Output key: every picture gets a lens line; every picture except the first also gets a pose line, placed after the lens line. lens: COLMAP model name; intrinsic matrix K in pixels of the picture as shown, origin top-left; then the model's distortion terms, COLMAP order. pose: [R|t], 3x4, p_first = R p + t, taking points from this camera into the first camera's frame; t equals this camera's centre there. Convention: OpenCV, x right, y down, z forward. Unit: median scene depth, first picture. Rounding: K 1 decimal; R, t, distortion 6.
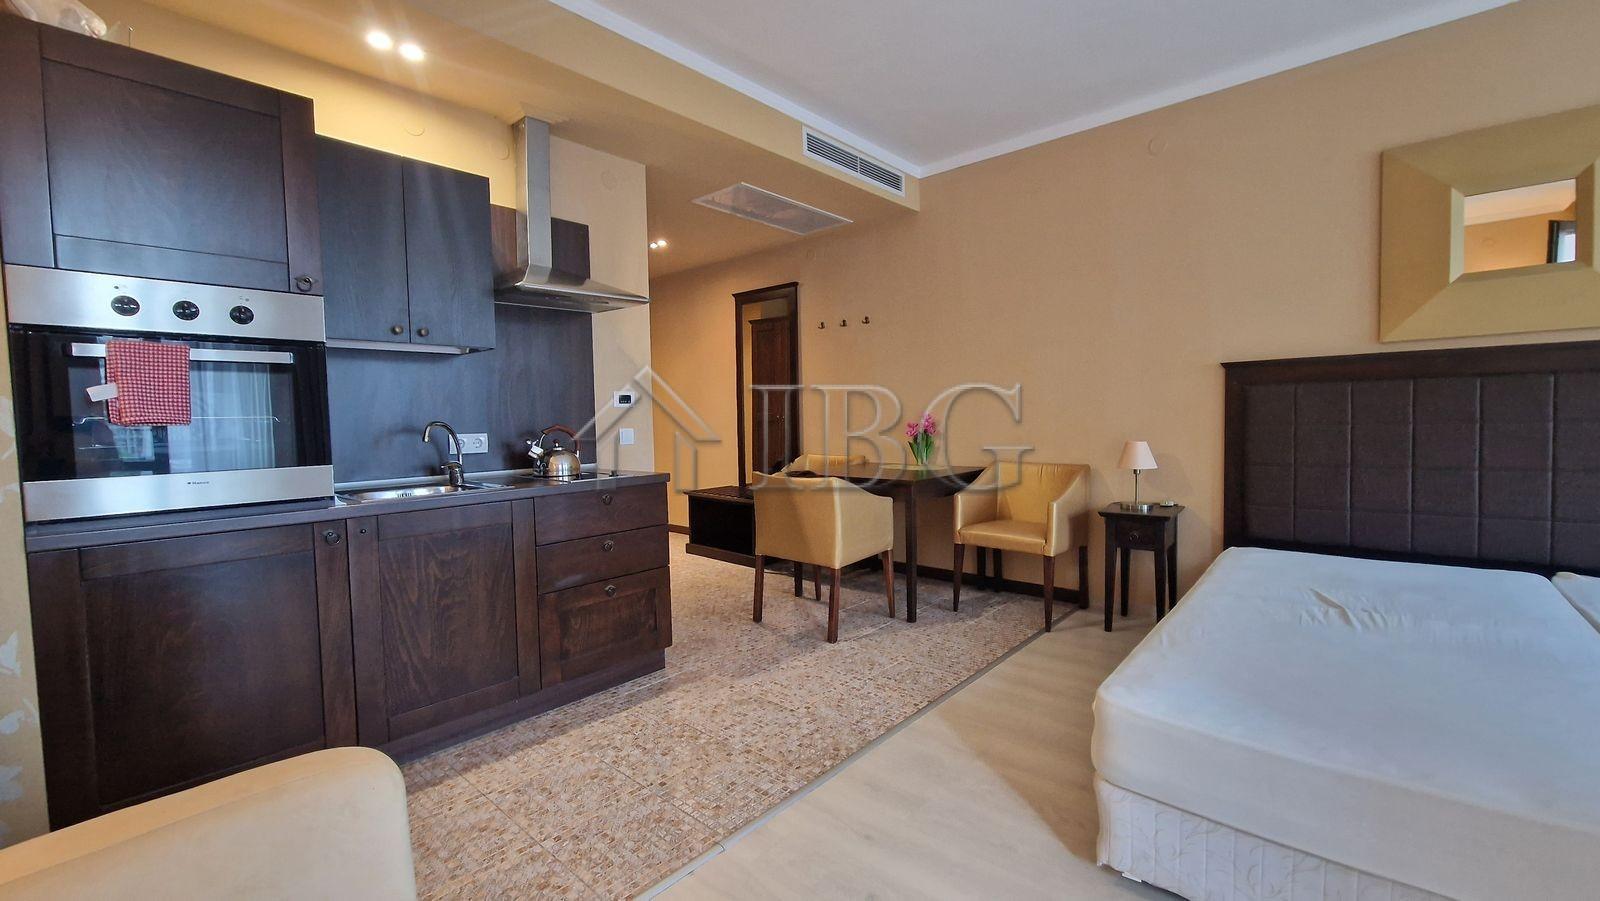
lens RADIAL K [[655.6, 0, 803.3], [0, 655.6, 450.1], [0, 0, 1]] dist [0.005735, -0.004272]
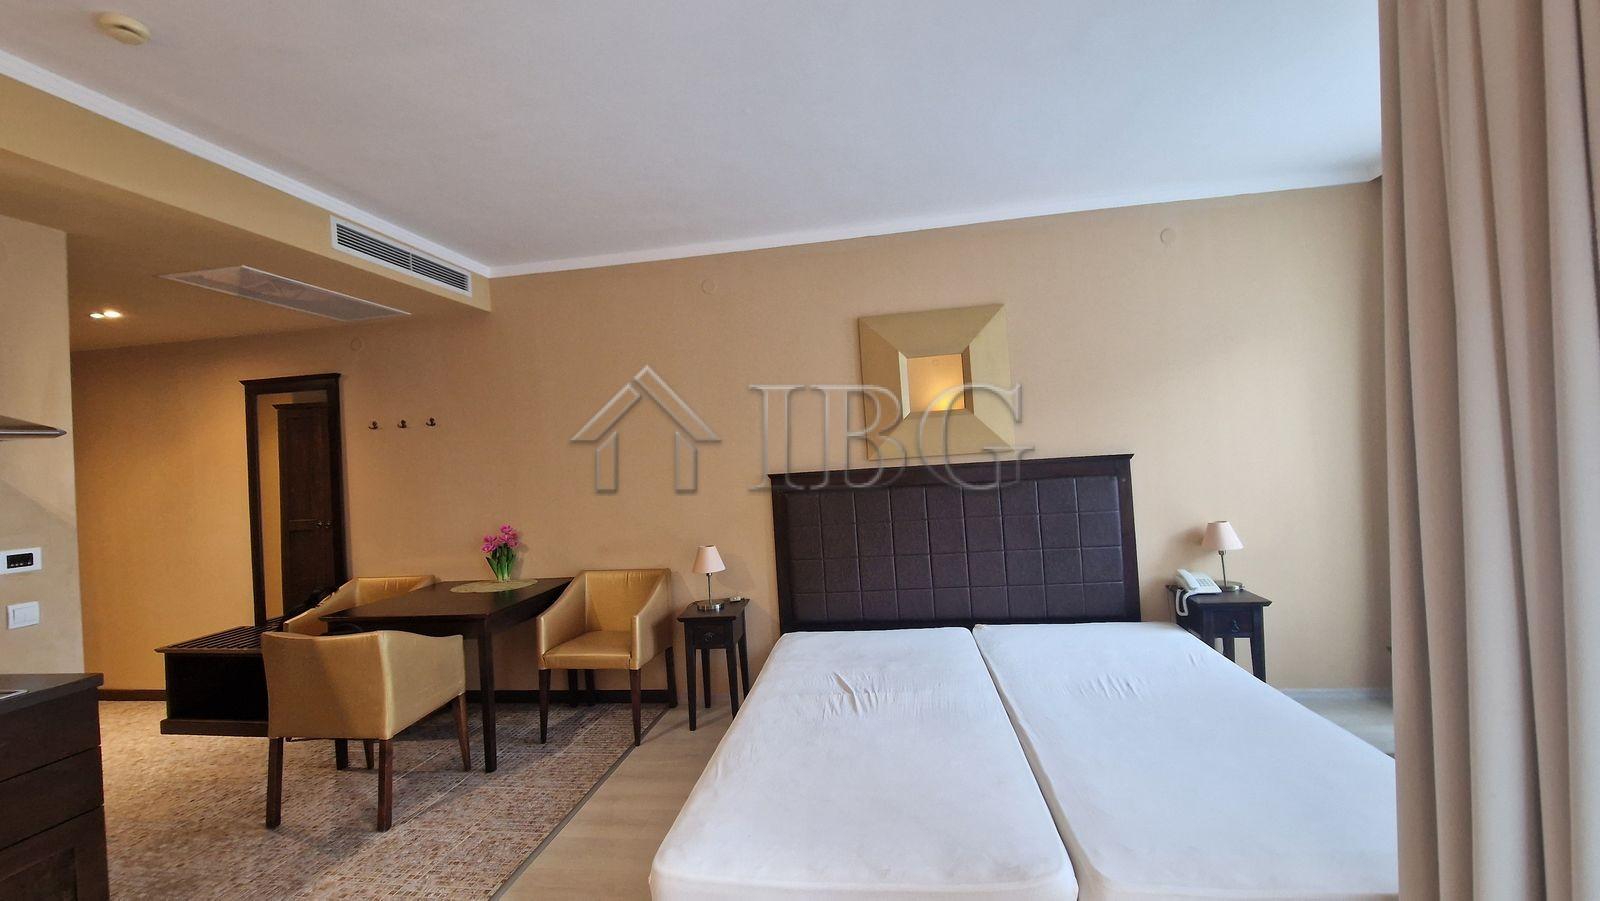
lens RADIAL K [[655.6, 0, 800.1], [0, 655.6, 449.3], [0, 0, 1]] dist [0.005735, -0.004272]
pose [[0.839990, -0.022324, 0.542142, 0.045059], [0.070134, 0.995239, -0.067684, -0.091397], [-0.538050, 0.094876, 0.837556, -0.024205]]
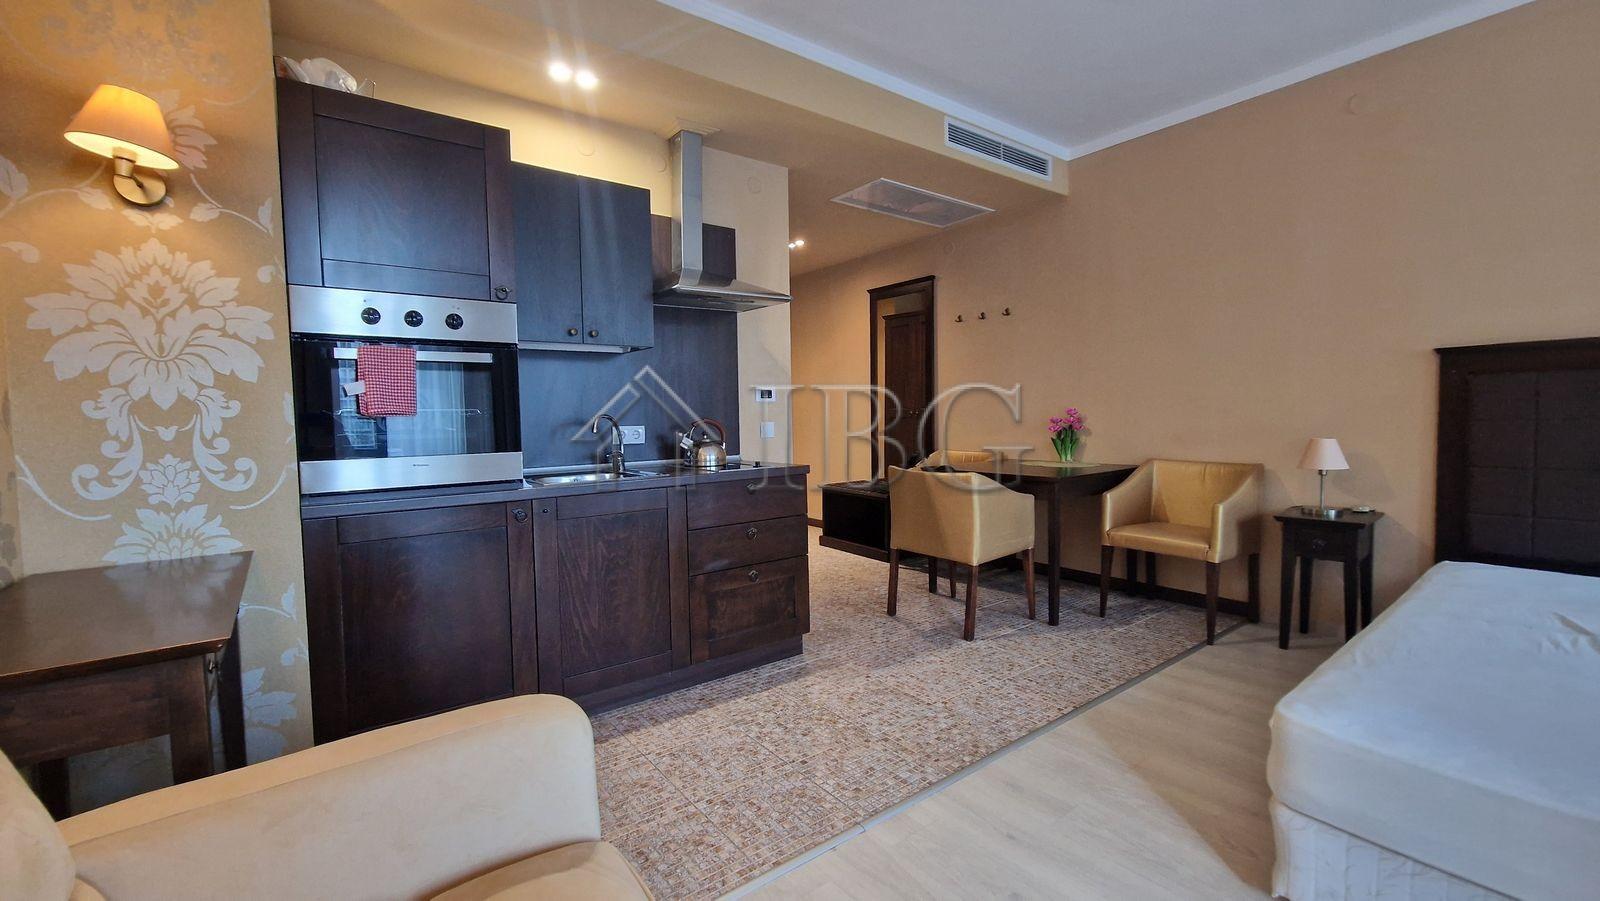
lens RADIAL K [[655.6, 0, 803.9], [0, 655.6, 449.5], [0, 0, 1]] dist [0.005735, -0.004272]
pose [[0.981150, 0.011586, -0.192899, -0.011622], [-0.010724, 0.999927, 0.005510, 0.004078], [0.192948, -0.003338, 0.981203, -0.011649]]
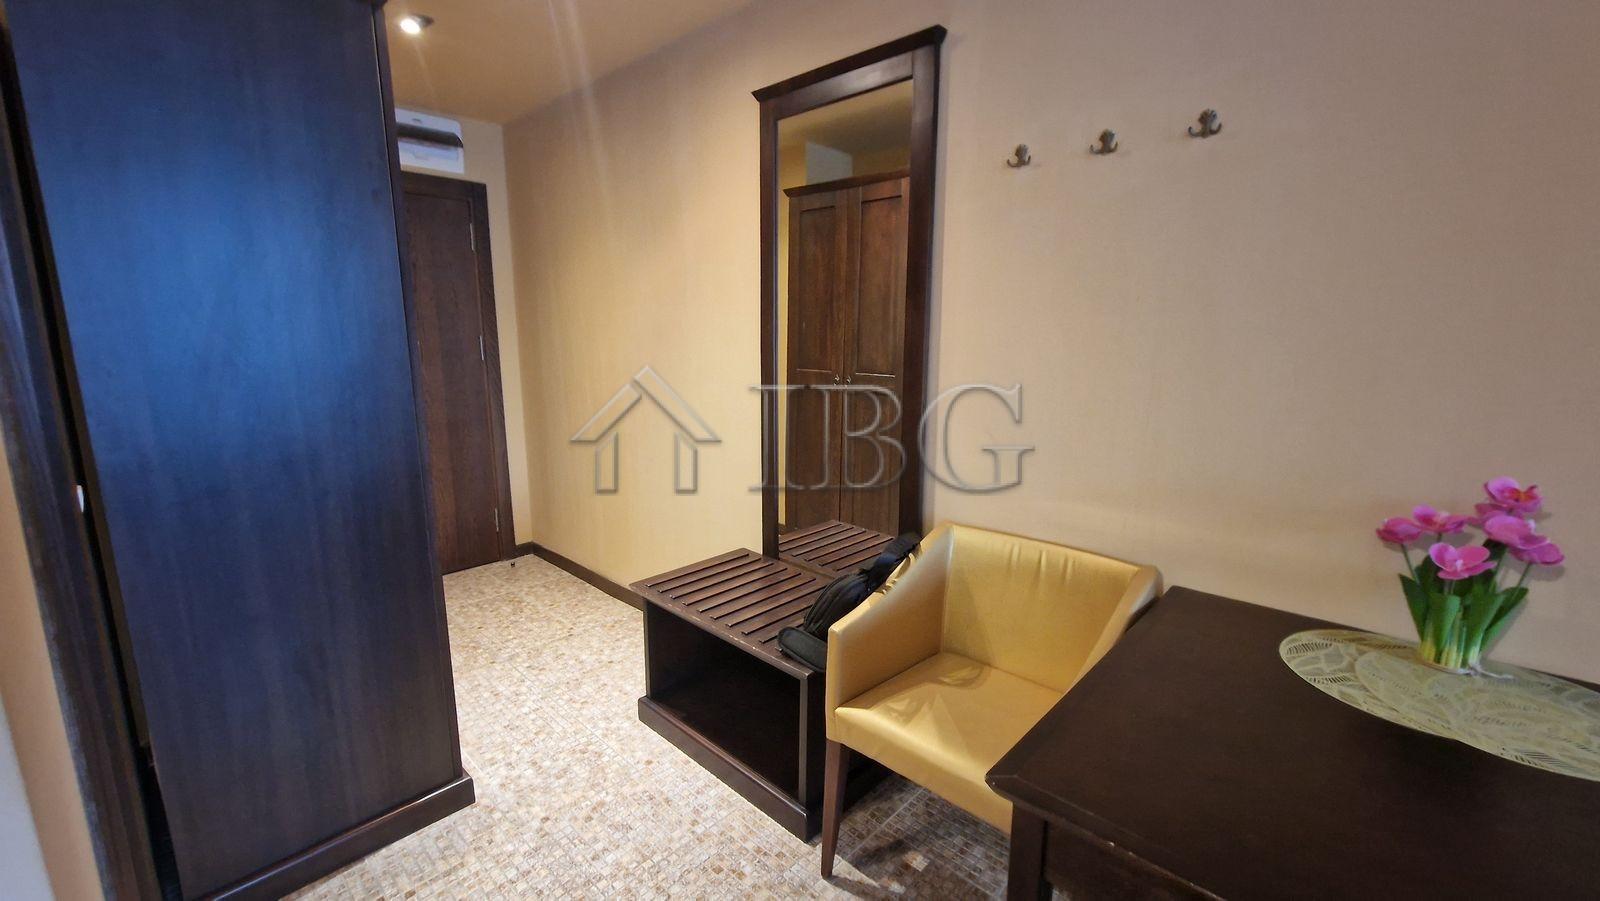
lens RADIAL K [[655.6, 0, 802.0], [0, 655.6, 449.1], [0, 0, 1]] dist [0.005735, -0.004272]
pose [[0.999268, 0.025884, -0.028175, -0.101870], [-0.022162, 0.991879, 0.125242, -0.120658], [0.031188, -0.124526, 0.991726, 0.956157]]
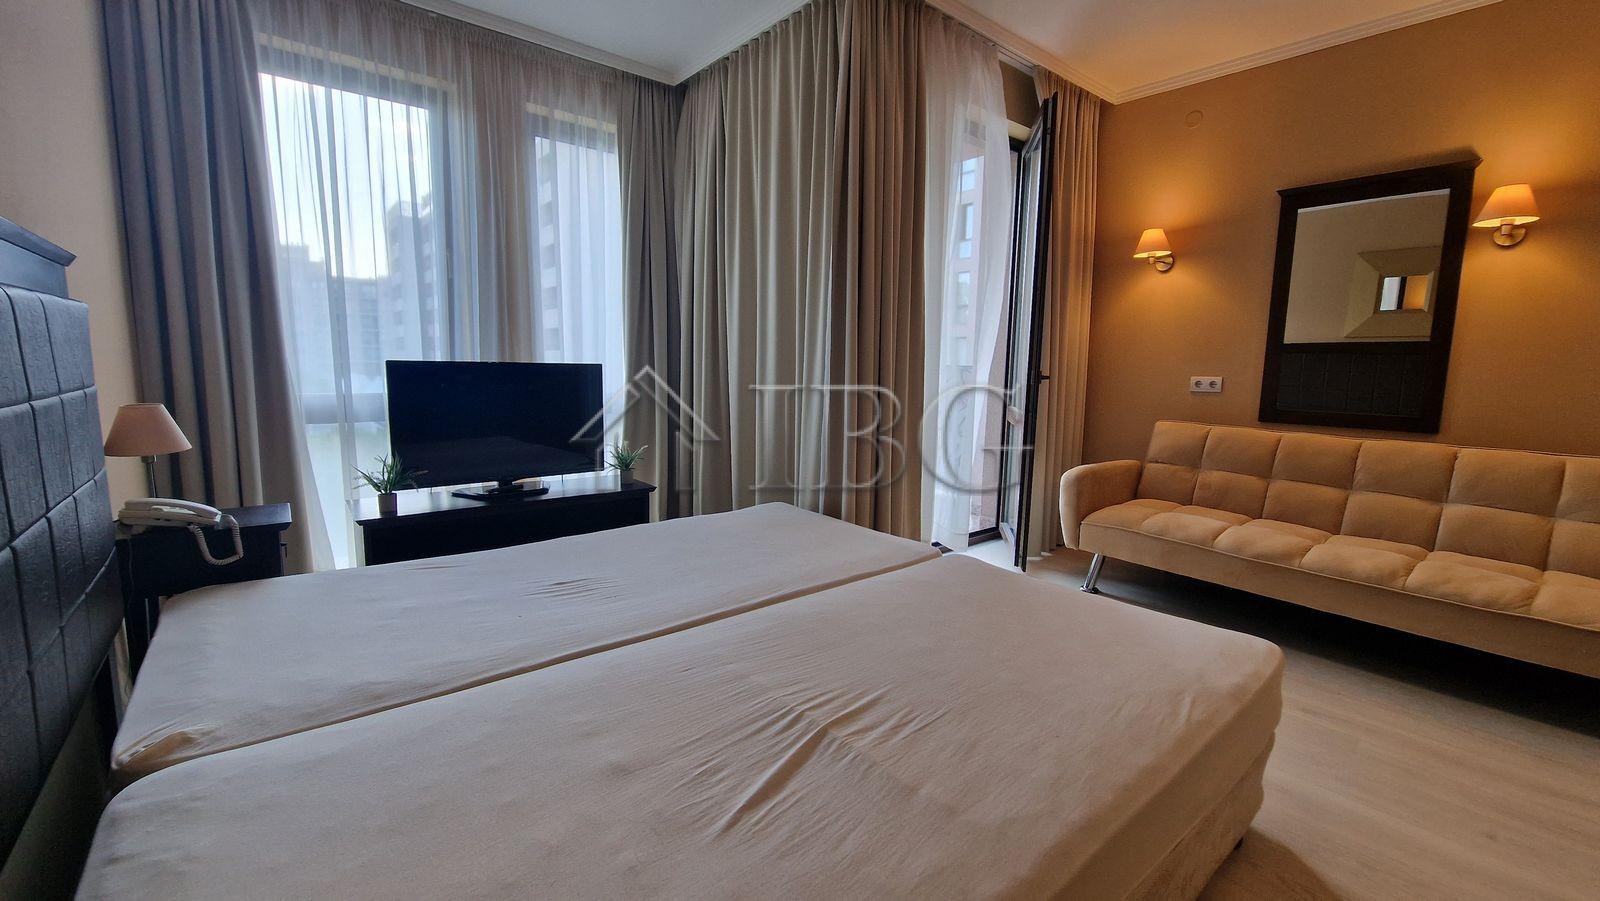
lens RADIAL K [[655.6, 0, 801.8], [0, 655.6, 450.5], [0, 0, 1]] dist [0.005735, -0.004272]
pose [[-0.986987, -0.021246, 0.159387, 0.480334], [0.008109, 0.983395, 0.181299, -0.062535], [-0.160593, 0.180232, -0.970426, 0.960212]]
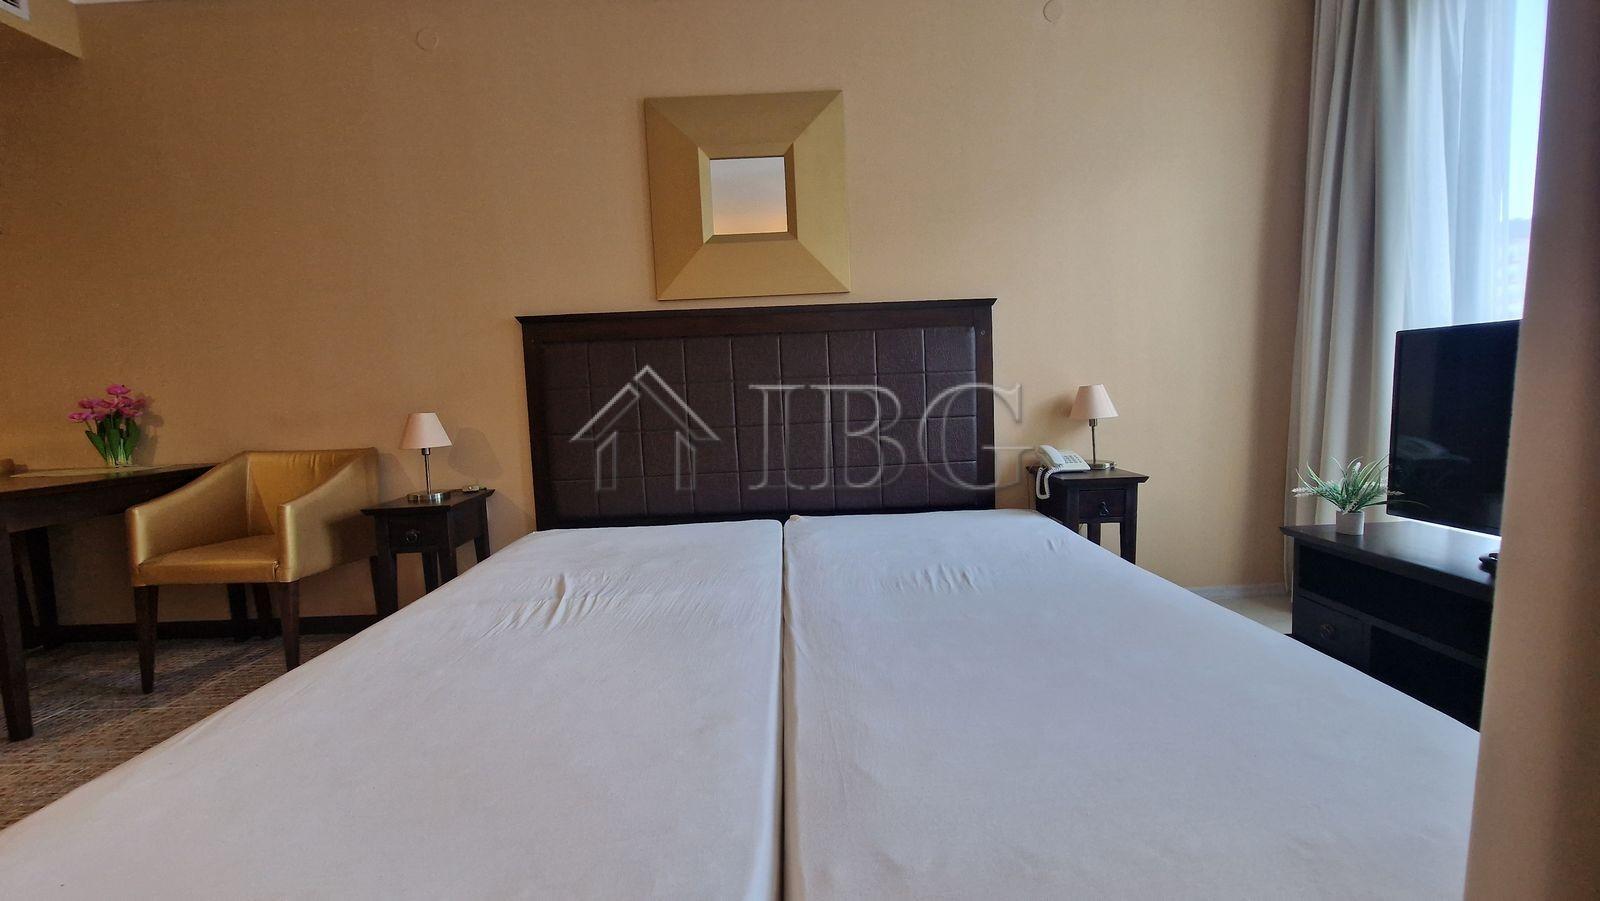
lens RADIAL K [[655.6, 0, 801.0], [0, 655.6, 448.2], [0, 0, 1]] dist [0.005735, -0.004272]
pose [[0.746265, -0.060078, 0.662932, 0.327731], [0.056301, 0.998047, 0.027070, 0.032424], [-0.663263, 0.017122, 0.748190, 0.122041]]
